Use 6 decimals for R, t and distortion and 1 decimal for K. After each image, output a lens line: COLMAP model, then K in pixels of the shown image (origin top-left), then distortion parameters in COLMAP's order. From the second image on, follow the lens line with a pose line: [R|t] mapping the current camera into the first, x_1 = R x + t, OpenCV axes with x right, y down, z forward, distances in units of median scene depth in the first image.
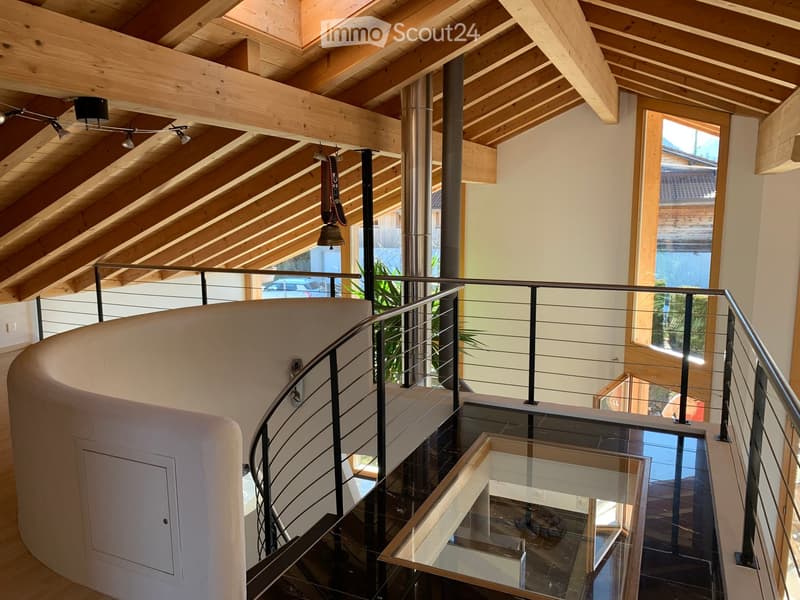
lens RADIAL K [[612.4, 0, 389.5], [0, 612.4, 298.3], [0, 0, 1]] dist [0.037620, -0.030687]
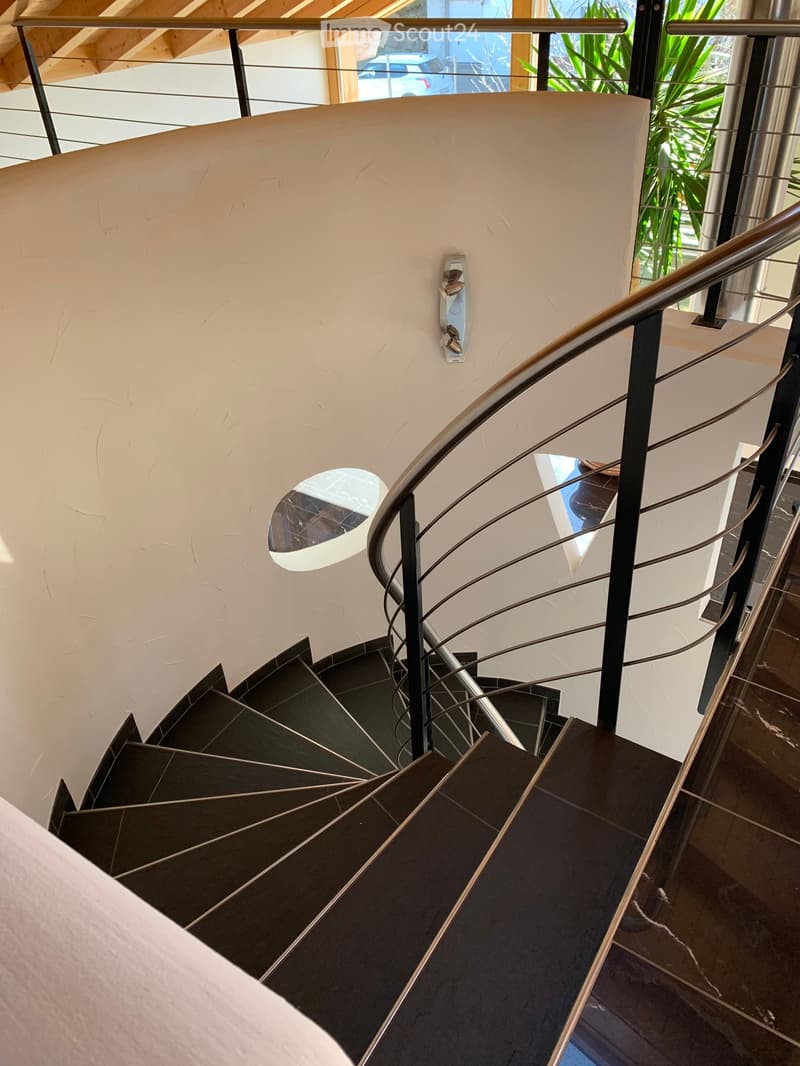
lens RADIAL K [[816.0, 0, 404.0], [0, 816.0, 531.8], [0, 0, 1]] dist [0.037620, -0.030687]
pose [[0.989074, 0.052821, -0.137631, -0.101160], [0.018679, 0.881178, 0.472415, -0.004032], [0.146231, -0.469824, 0.870564, 0.416744]]
